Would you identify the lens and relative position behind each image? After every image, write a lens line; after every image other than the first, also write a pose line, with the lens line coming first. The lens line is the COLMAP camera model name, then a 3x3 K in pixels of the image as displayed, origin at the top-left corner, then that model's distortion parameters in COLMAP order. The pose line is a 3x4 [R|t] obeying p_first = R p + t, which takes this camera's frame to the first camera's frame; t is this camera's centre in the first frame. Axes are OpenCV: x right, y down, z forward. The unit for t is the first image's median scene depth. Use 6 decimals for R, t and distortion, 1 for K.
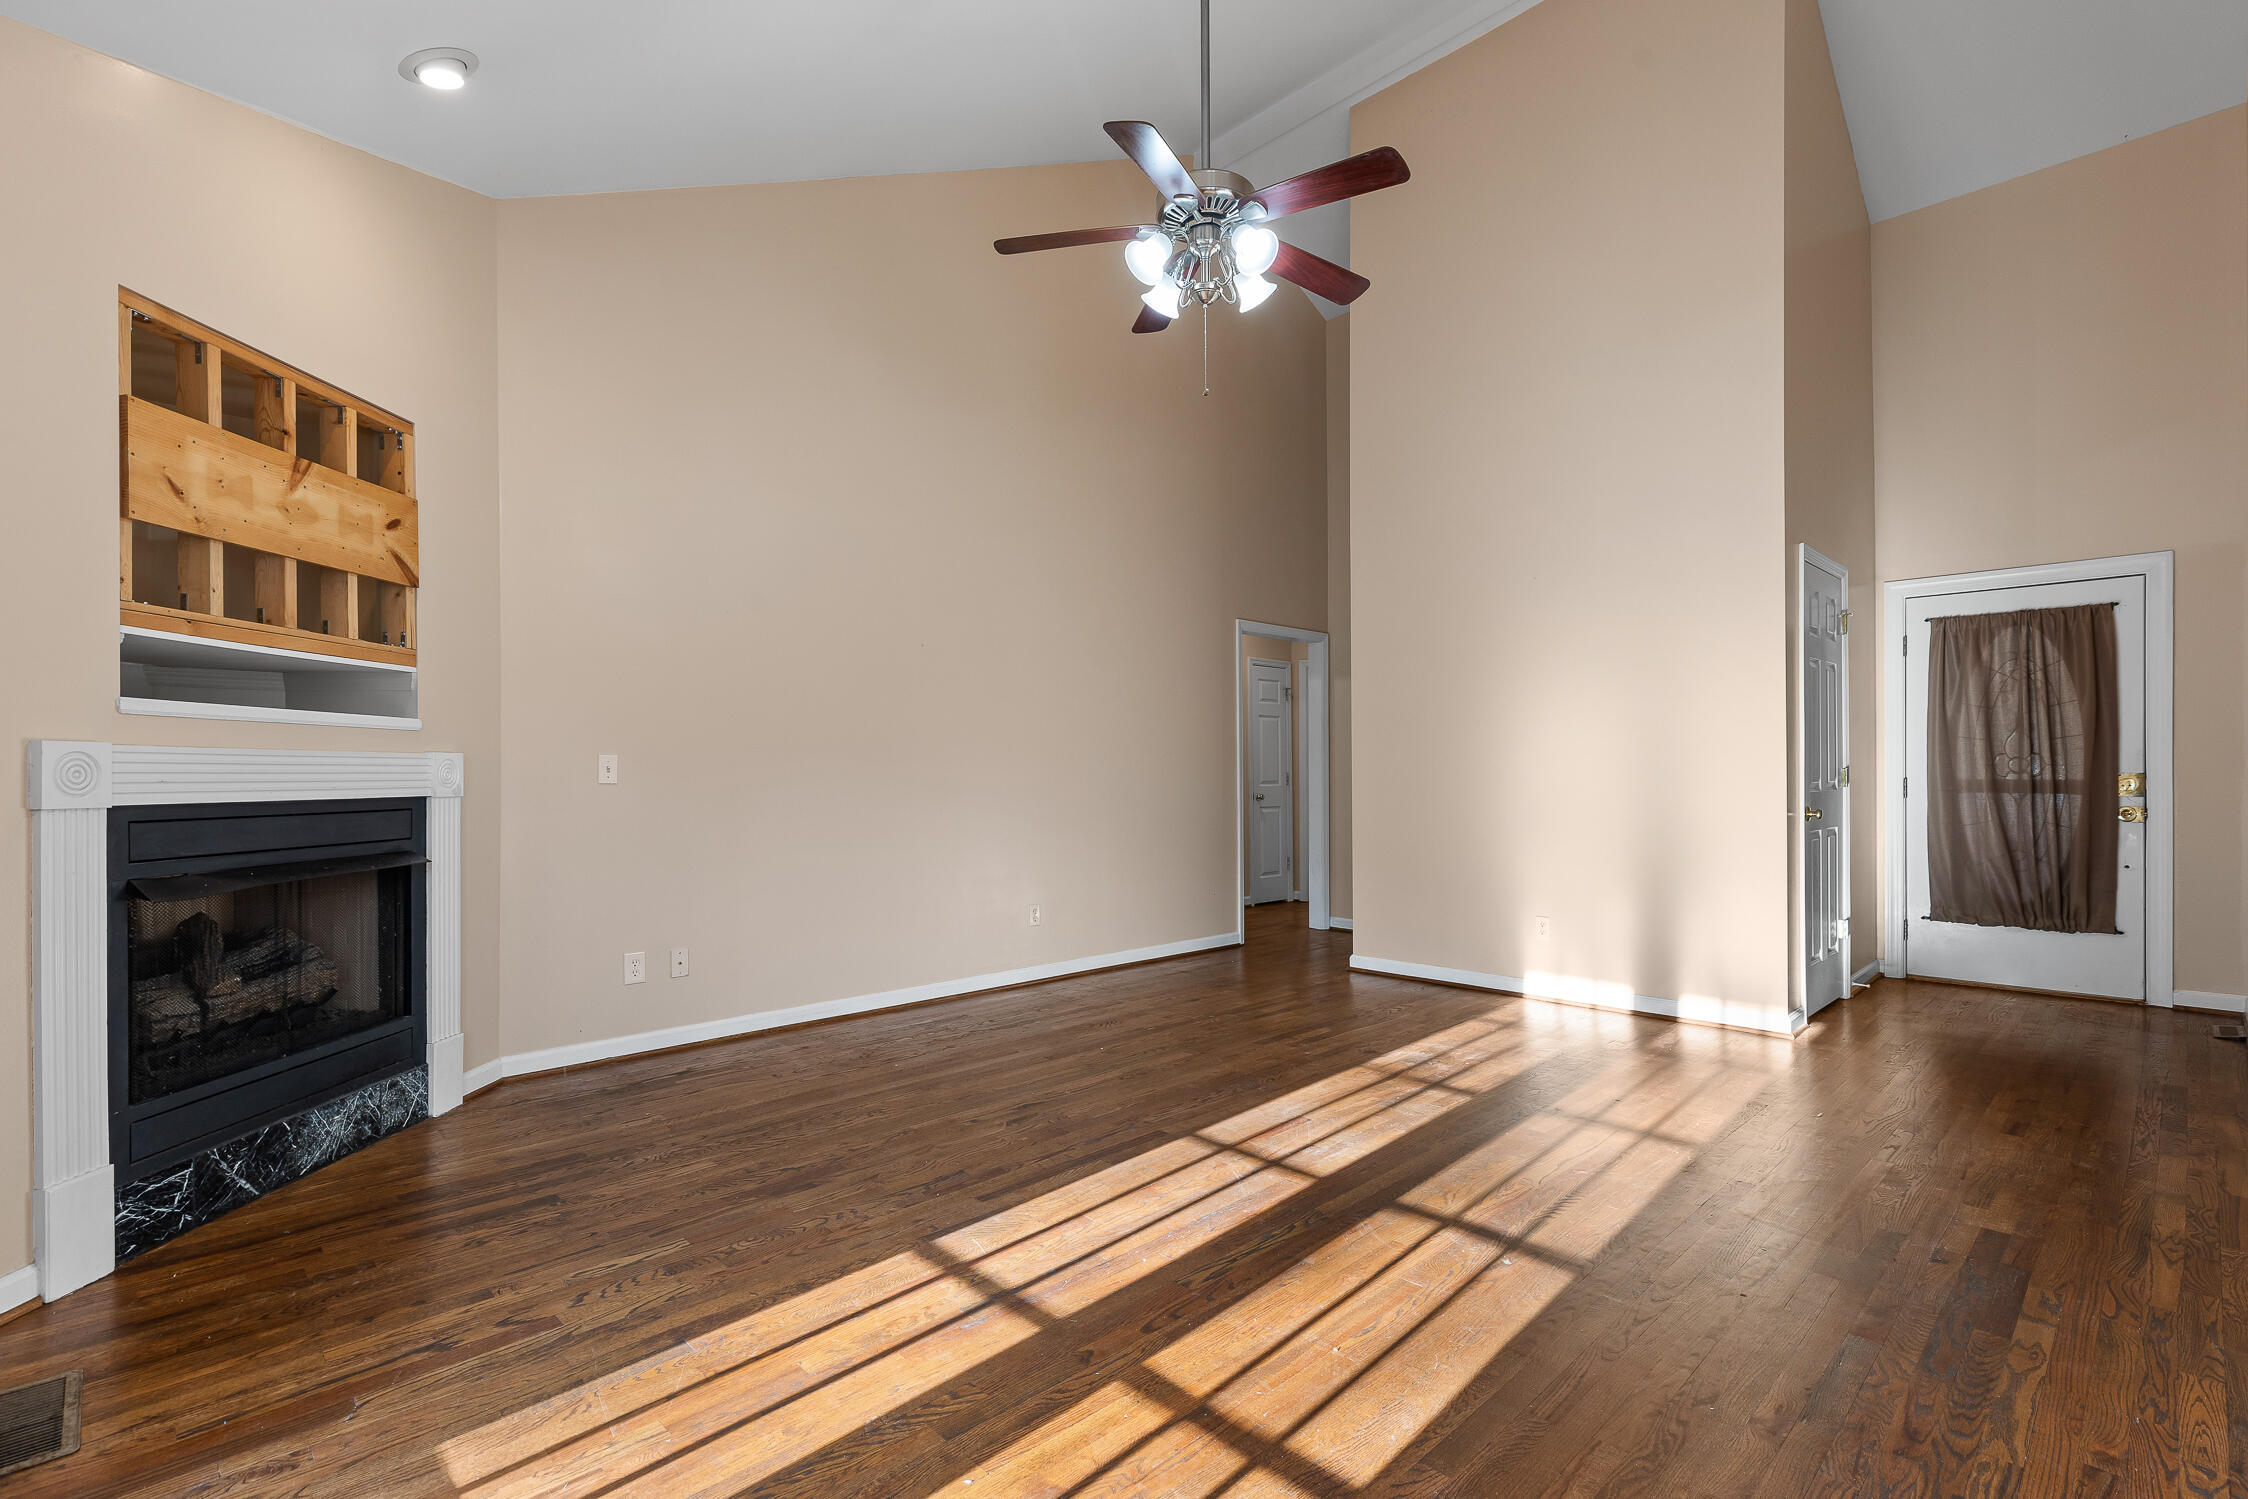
lens RADIAL K [[1030.1, 0, 1128.4], [0, 1030.1, 768.9], [0, 0, 1]] dist [-0.001755, 0.000190]
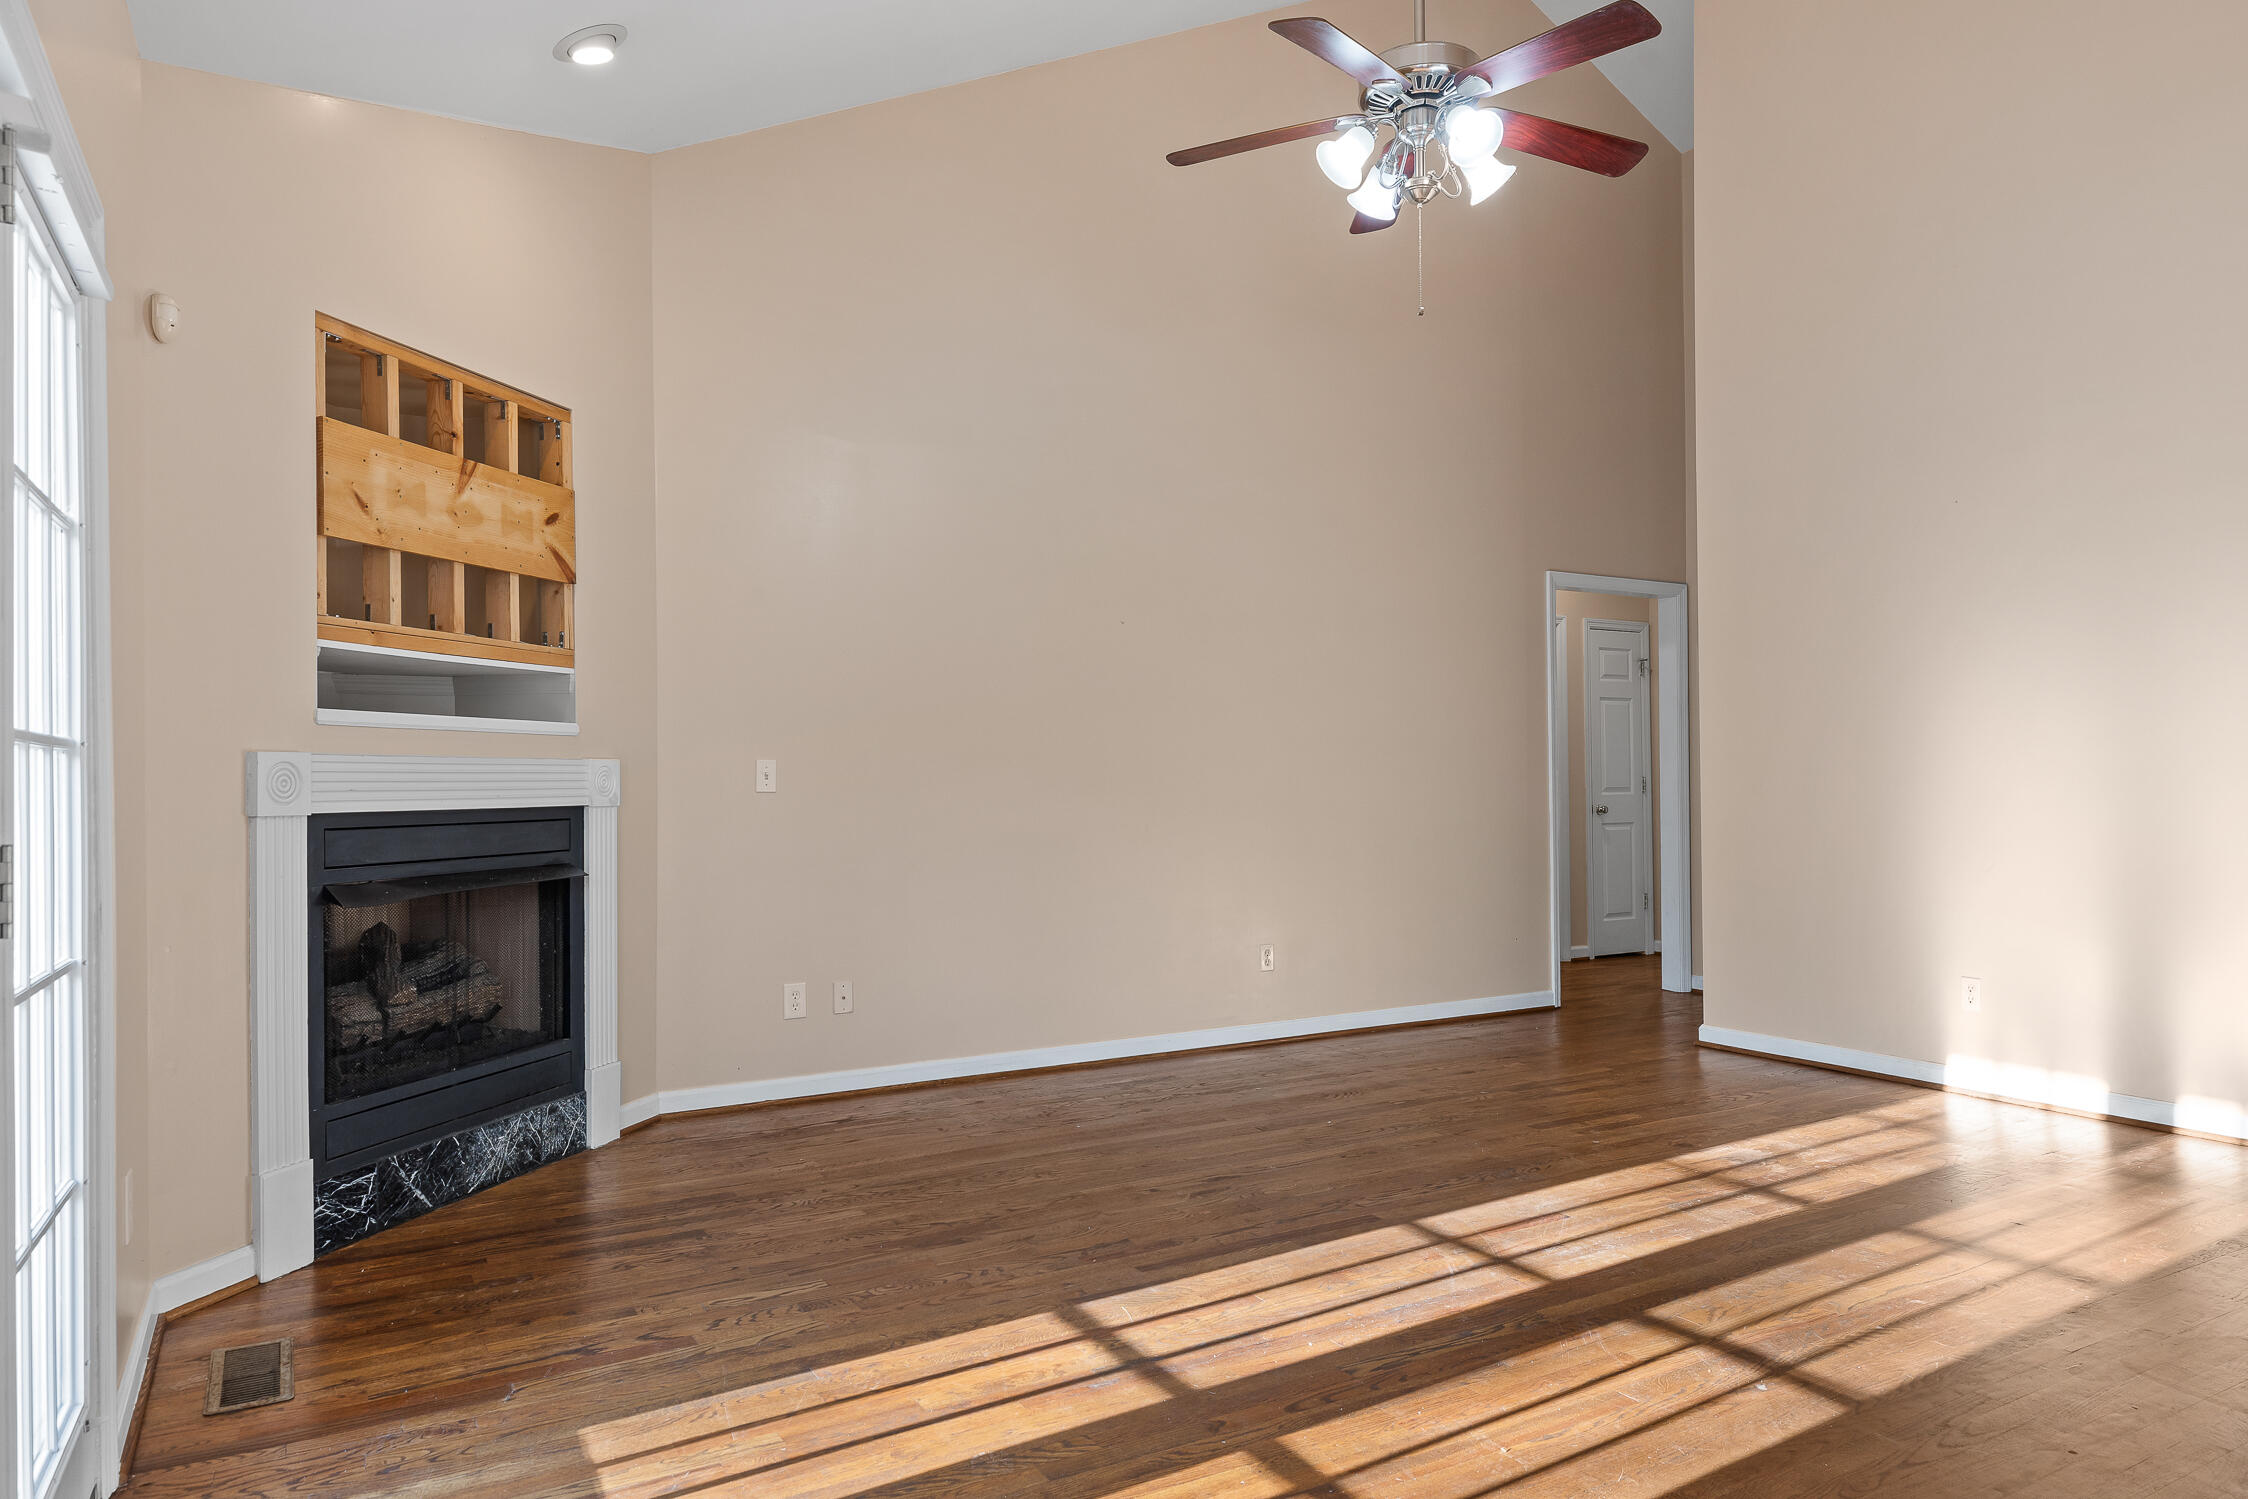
lens RADIAL K [[1410.2, 0, 1127.6], [0, 1410.2, 766.0], [0, 0, 1]] dist [-0.000559, 0.000943]
pose [[0.970812, -0.005439, -0.239781, 0.126595], [0.004396, 0.999978, -0.004884, -0.001332], [0.239802, 0.003687, 0.970815, -0.152195]]
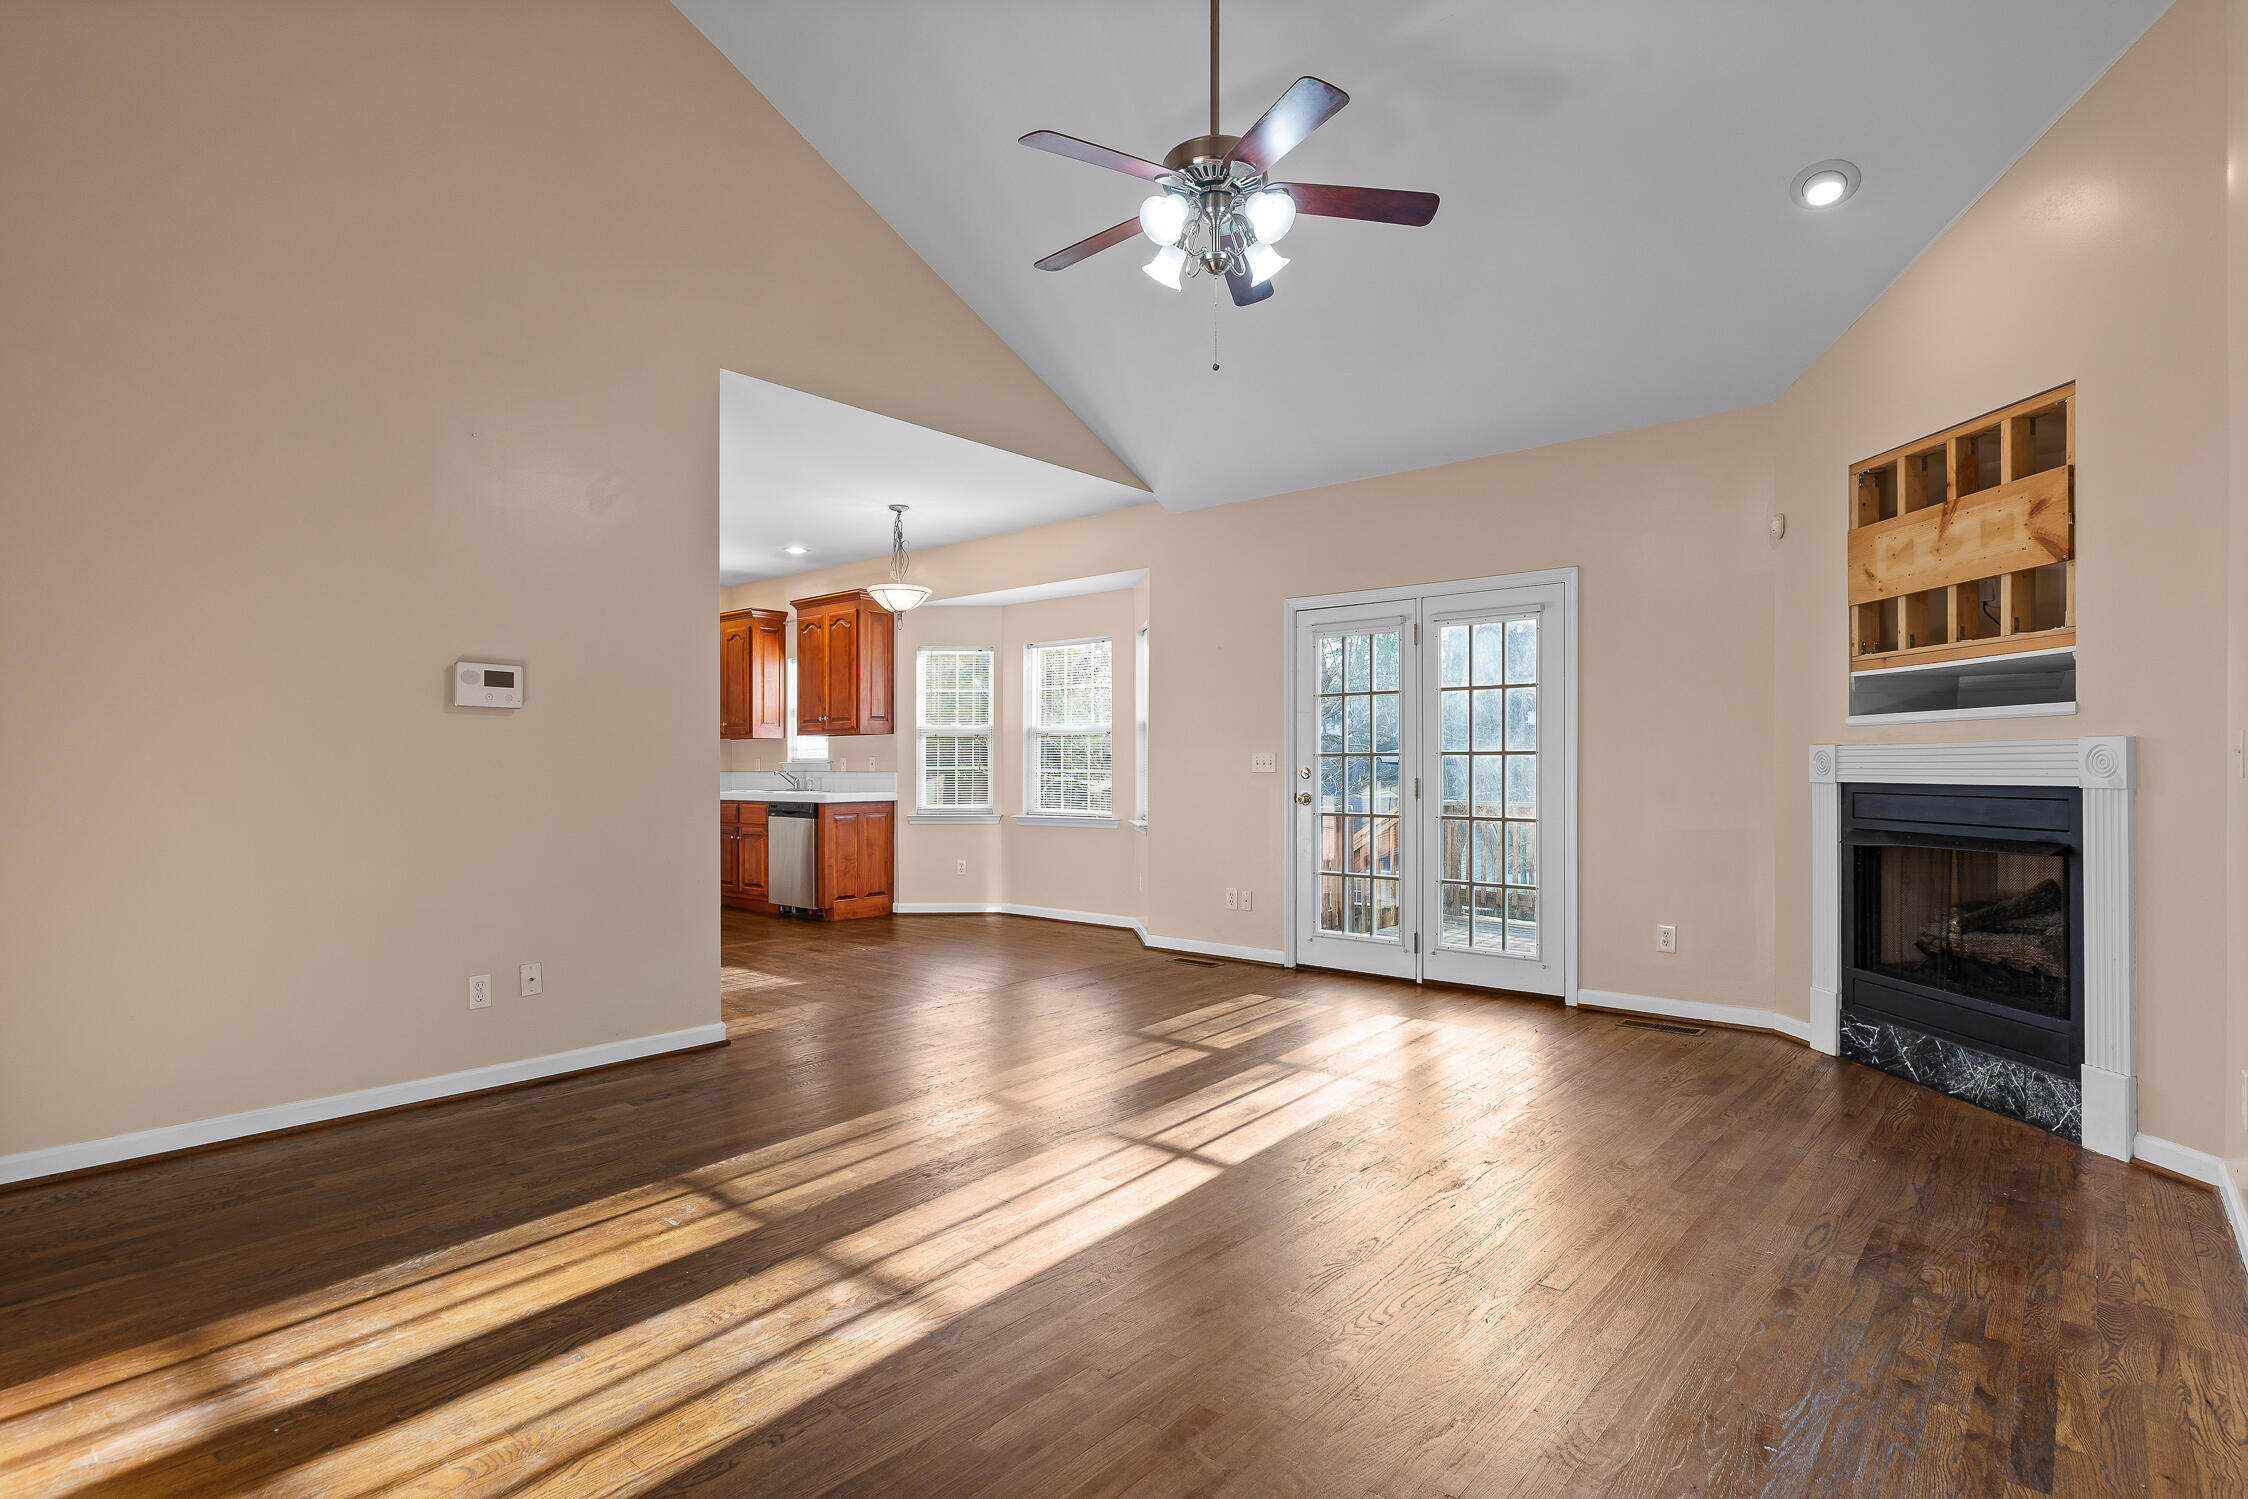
lens RADIAL K [[1097.1, 0, 1125.3], [0, 1097.1, 753.5], [0, 0, 1]] dist [-0.020635, -0.000176]
pose [[-0.995194, 0.002237, -0.097897, 0.286246], [0.003771, 0.999873, -0.015489, 0.010522], [0.097850, -0.015784, -0.995076, 2.186623]]
